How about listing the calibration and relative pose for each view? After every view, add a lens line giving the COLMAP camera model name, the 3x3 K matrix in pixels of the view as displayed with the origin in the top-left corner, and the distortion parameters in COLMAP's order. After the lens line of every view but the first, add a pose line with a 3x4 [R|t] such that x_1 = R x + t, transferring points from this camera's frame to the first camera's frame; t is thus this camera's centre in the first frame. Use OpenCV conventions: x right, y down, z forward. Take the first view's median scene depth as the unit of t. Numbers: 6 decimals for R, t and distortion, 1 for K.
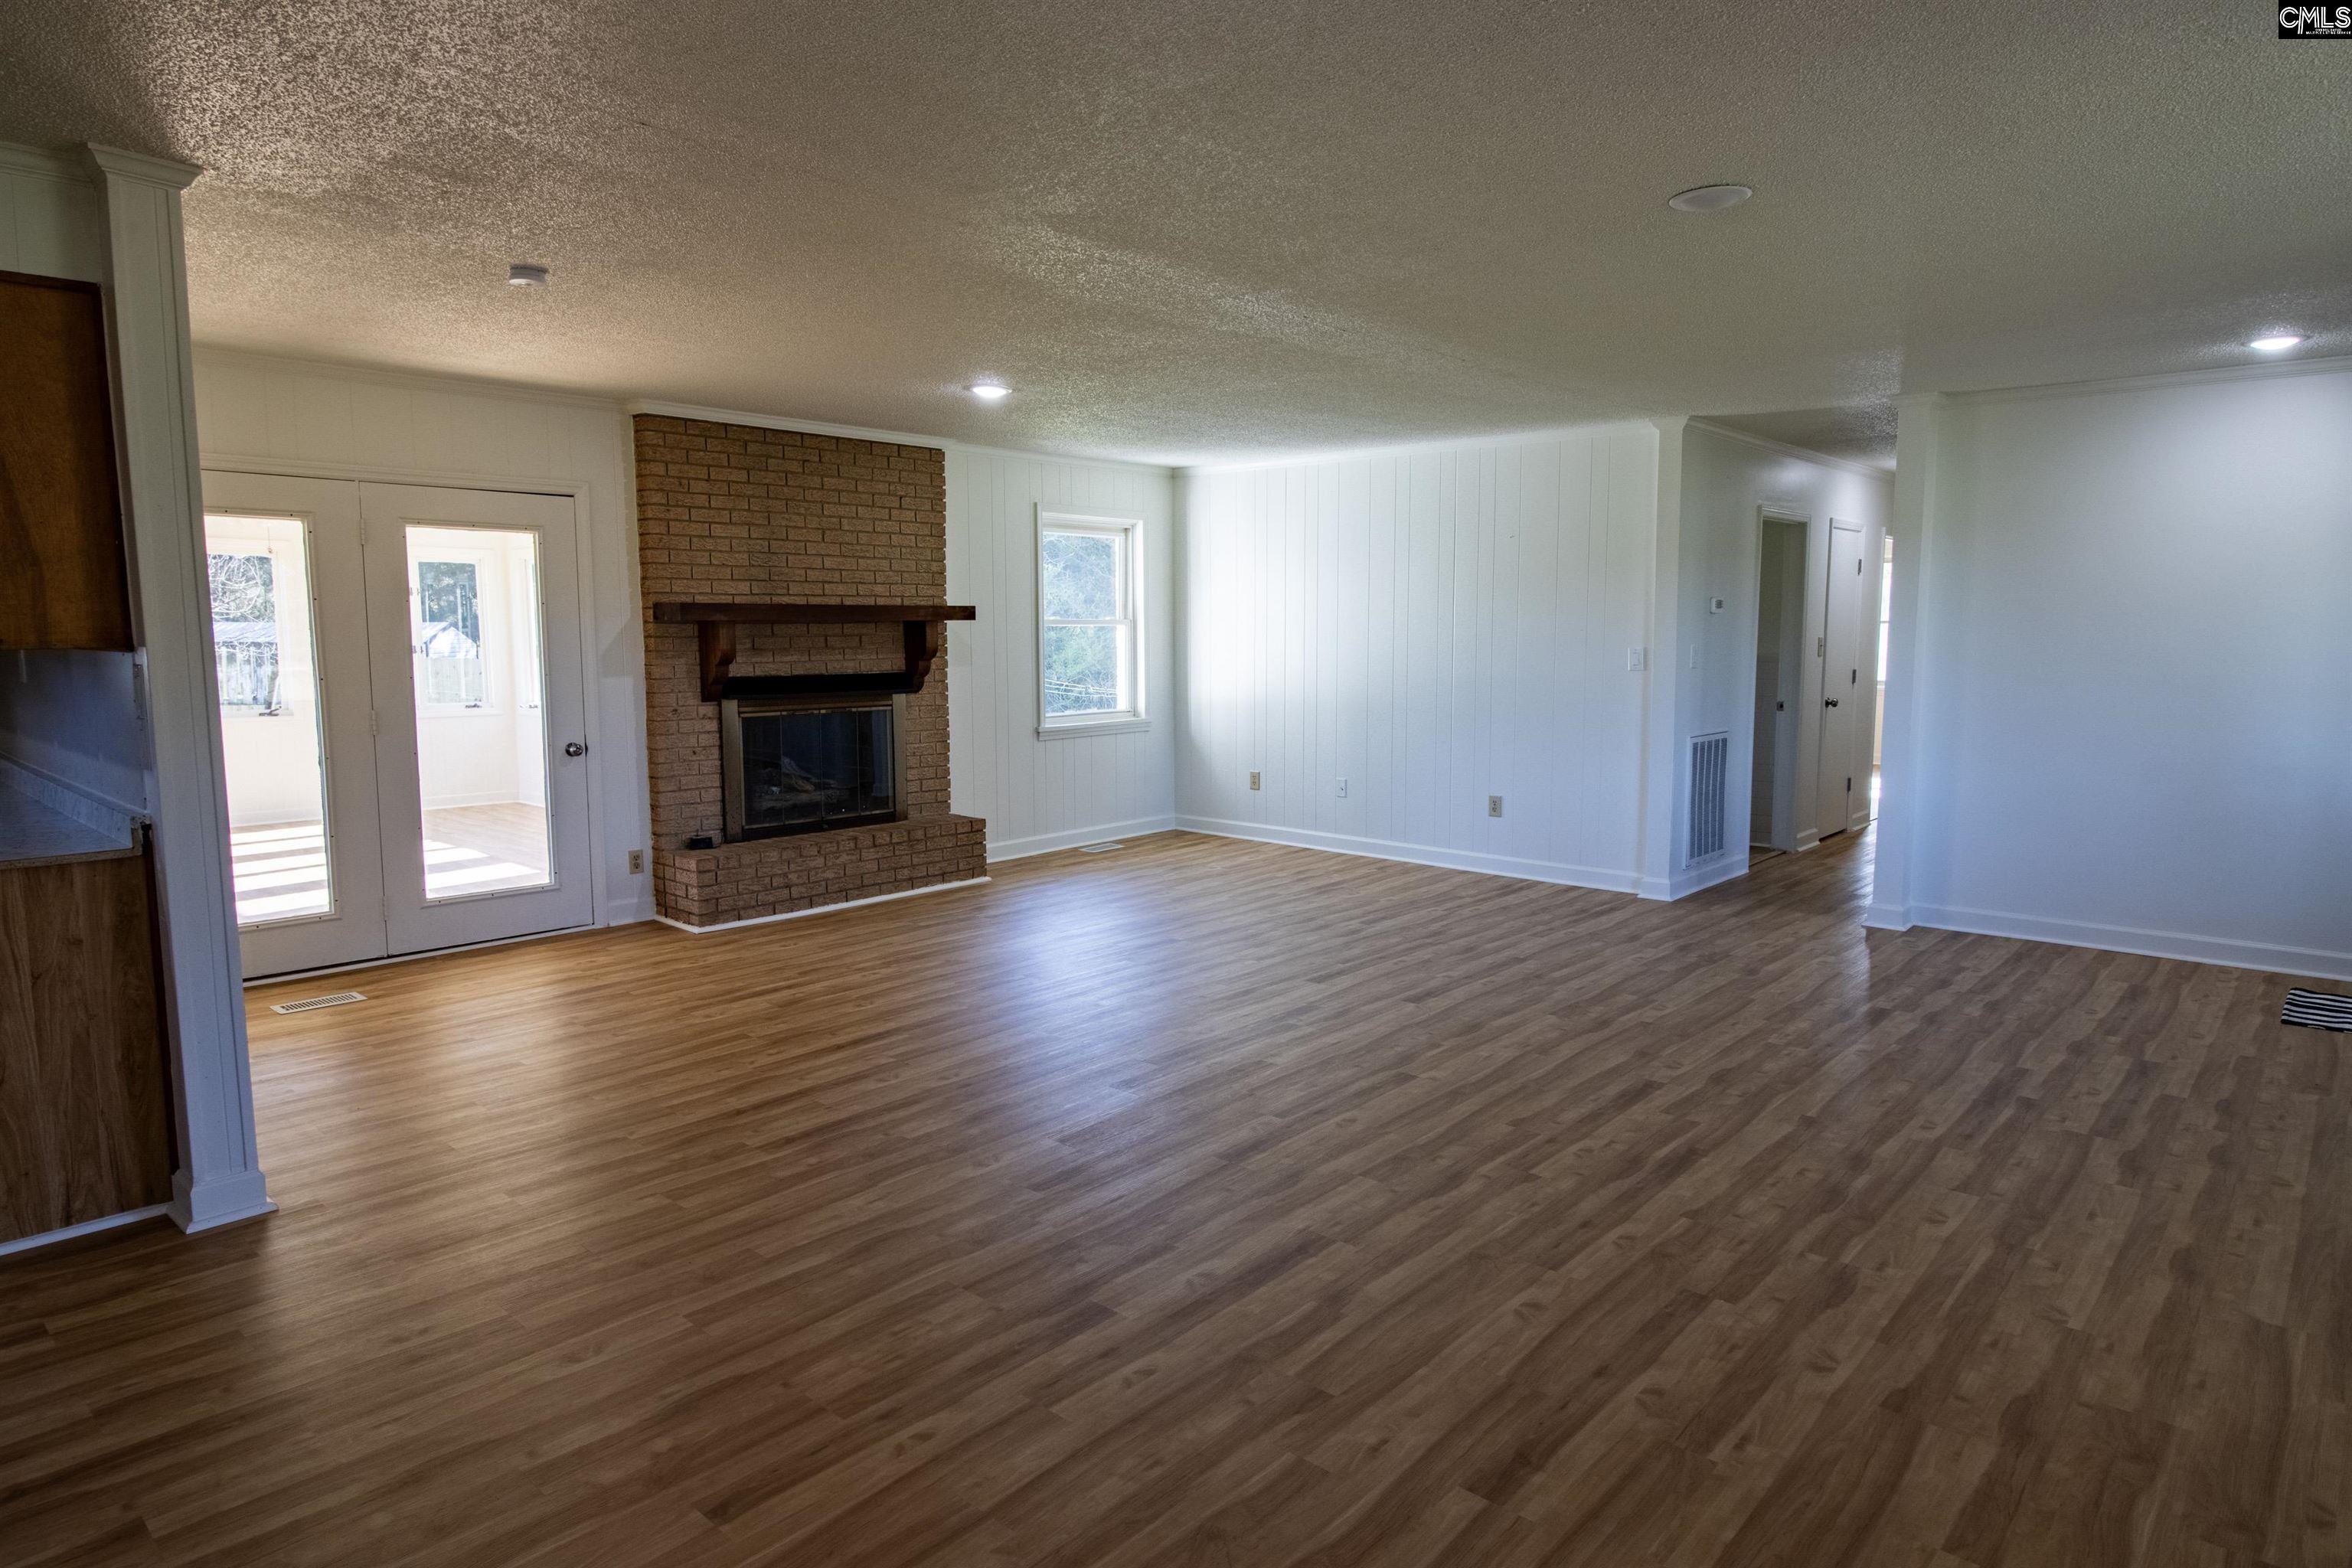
lens RADIAL K [[1349.8, 0, 1176.0], [0, 1349.8, 771.7], [0, 0, 1]] dist [0.001089, -0.006577]
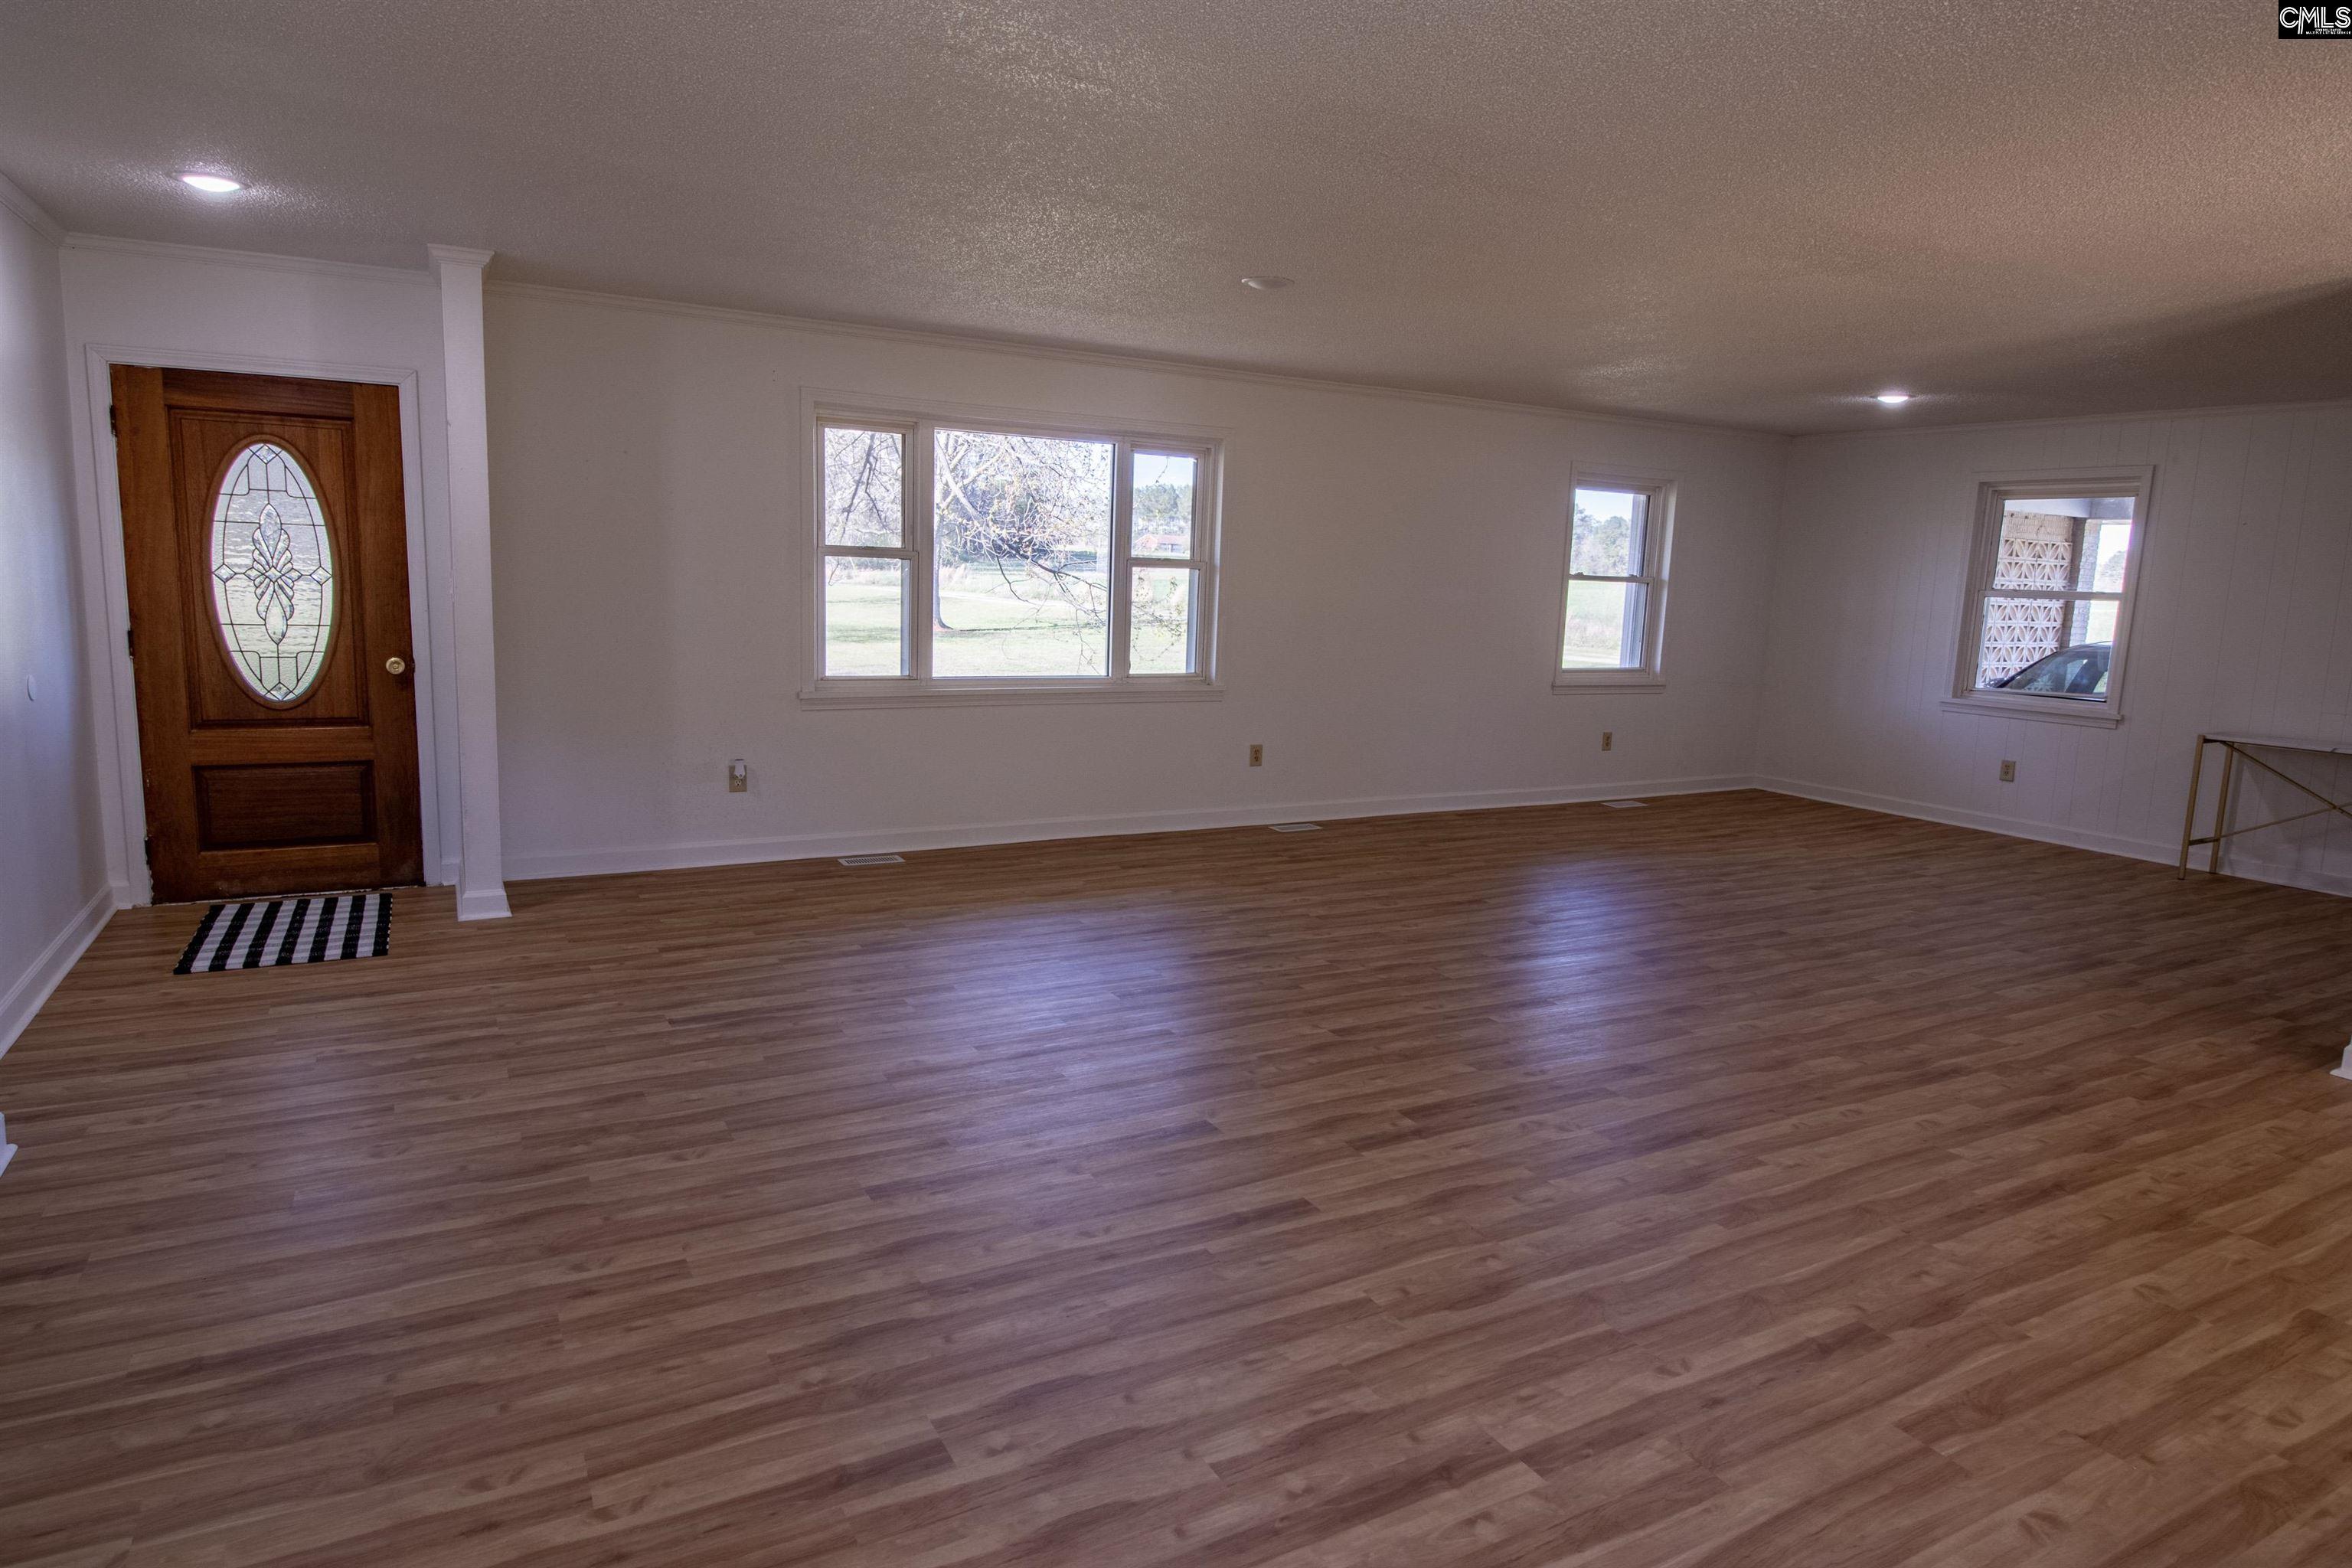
lens RADIAL K [[1349.8, 0, 1178.7], [0, 1349.8, 786.6], [0, 0, 1]] dist [0.001089, -0.006577]
pose [[-0.946782, -0.082384, 0.311153, -0.013550], [-0.000307, 0.966920, 0.255079, -0.254177], [-0.321875, 0.241409, -0.915488, 2.401294]]
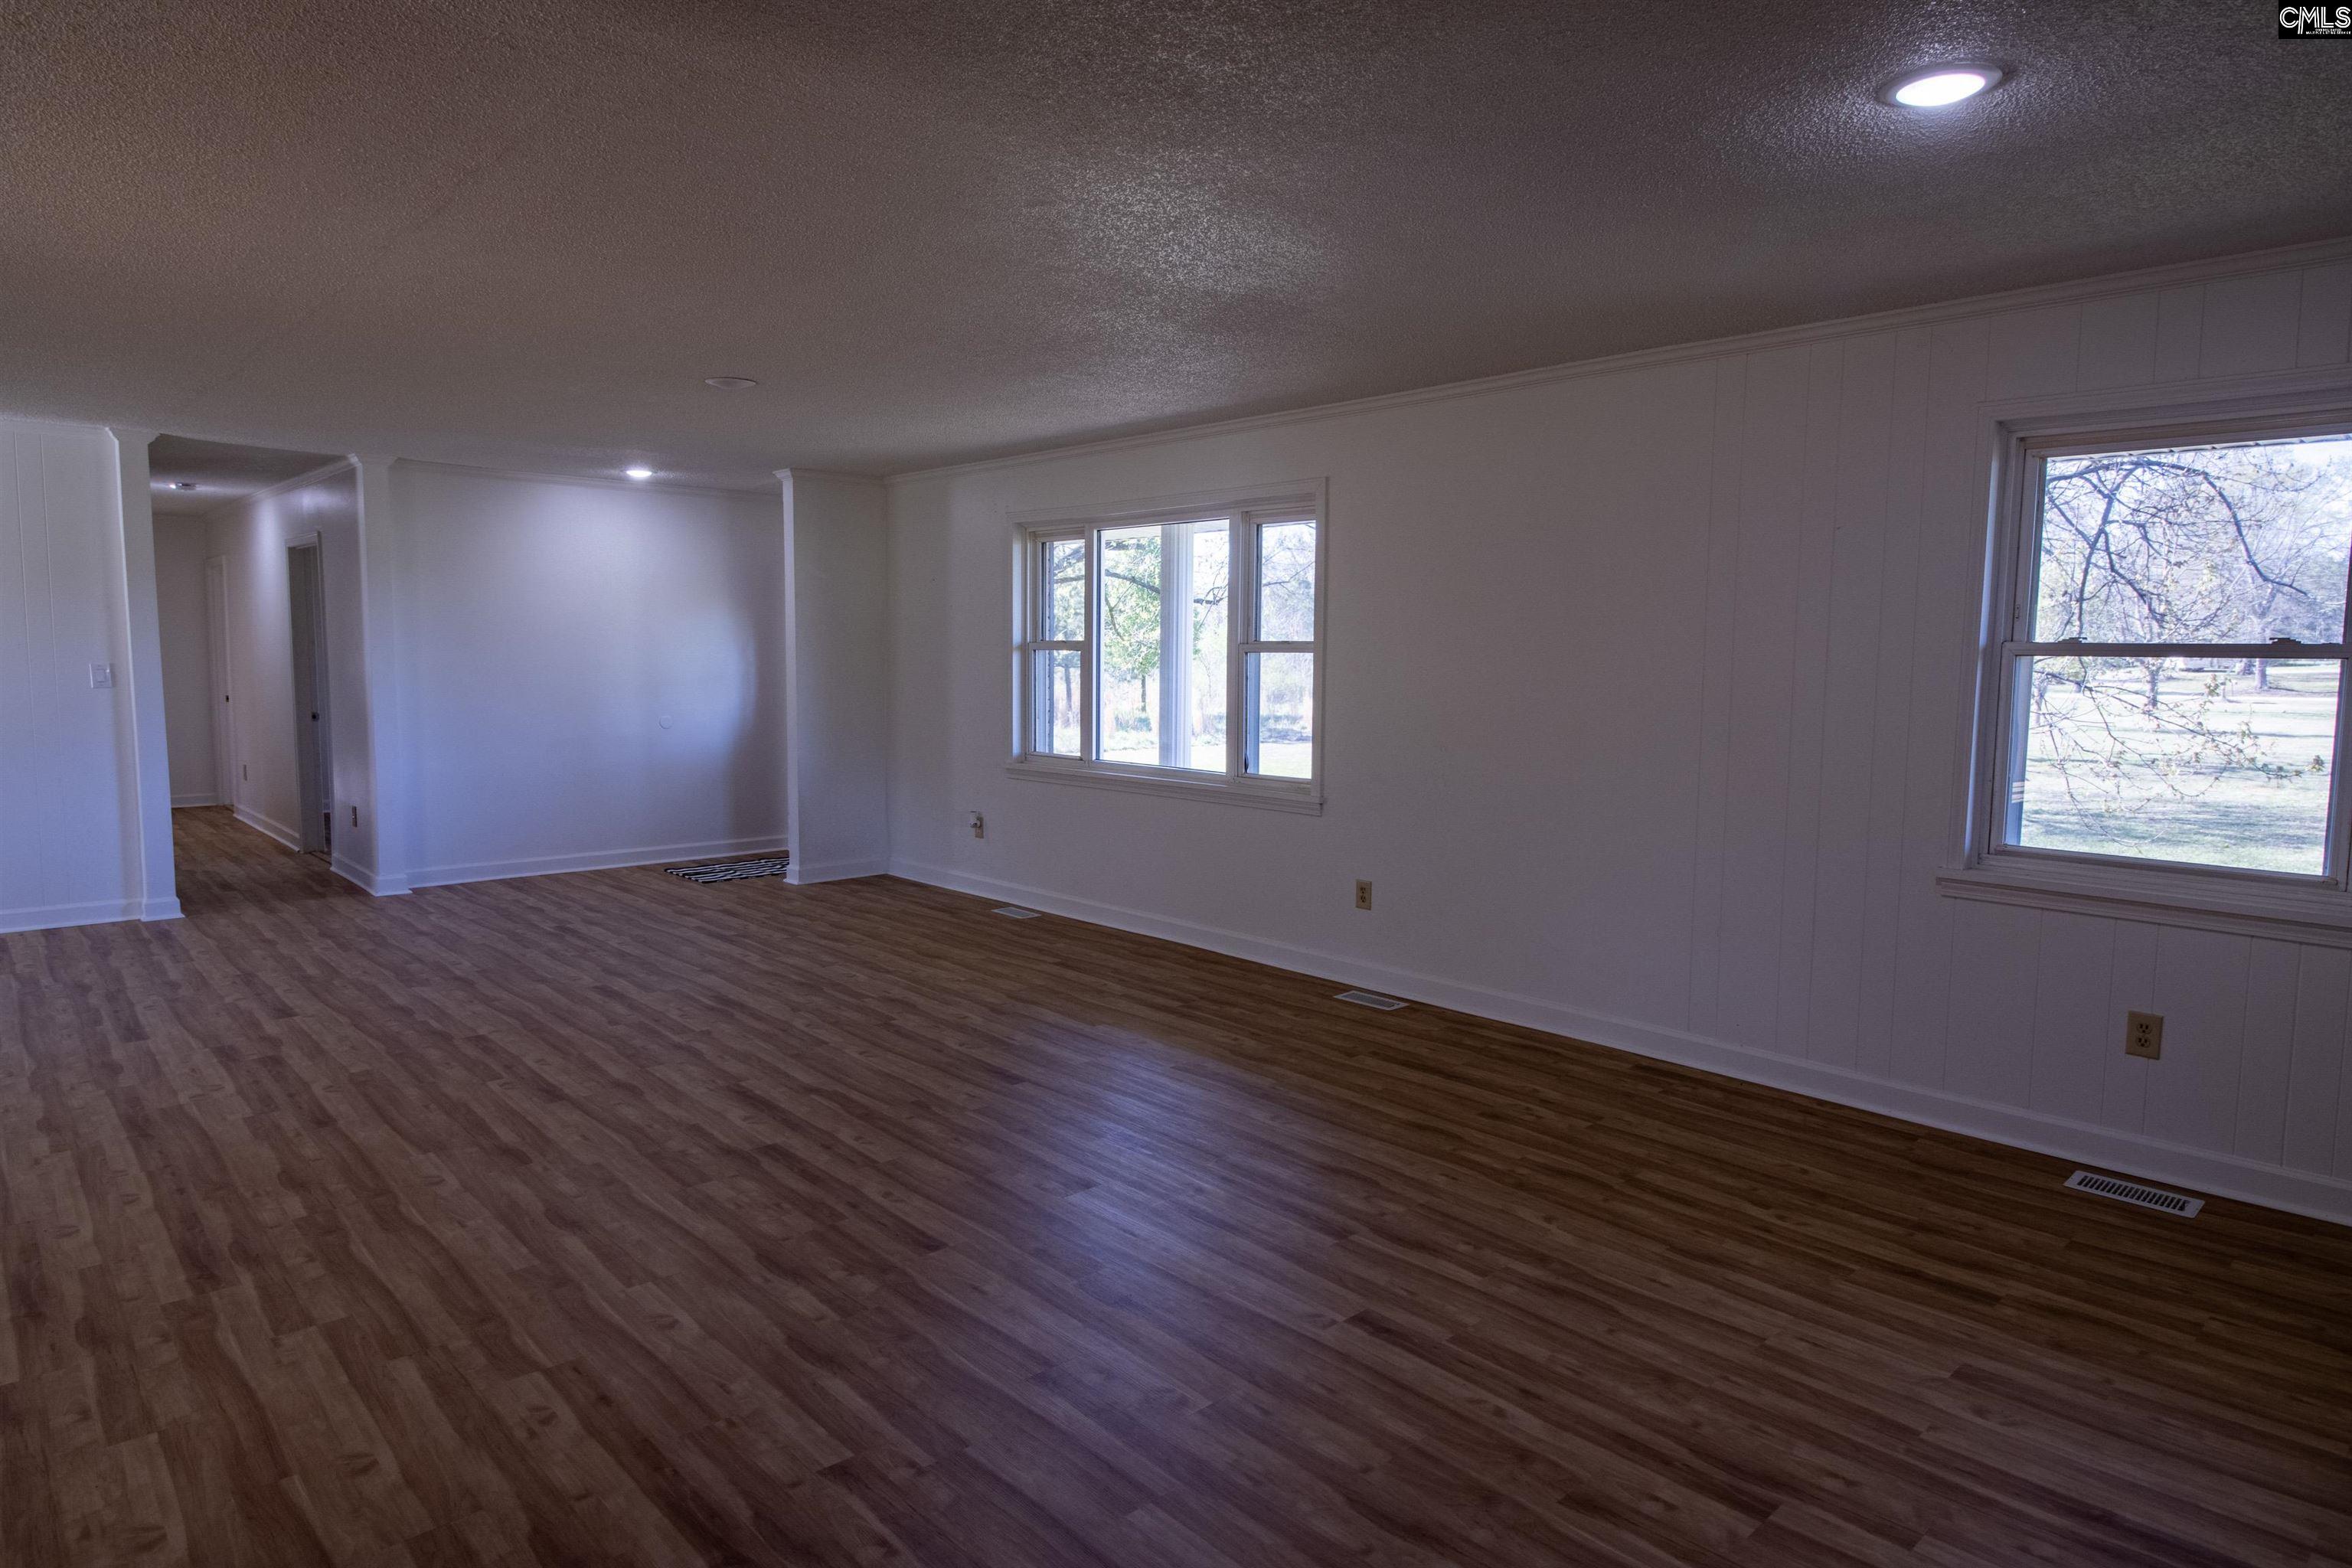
lens RADIAL K [[1349.8, 0, 1163.6], [0, 1349.8, 775.9], [0, 0, 1]] dist [0.001089, -0.006577]
pose [[0.091843, -0.090349, 0.991666, -1.134290], [0.094038, 0.992212, 0.081689, -0.043926], [-0.991323, 0.085752, 0.099624, 0.358544]]
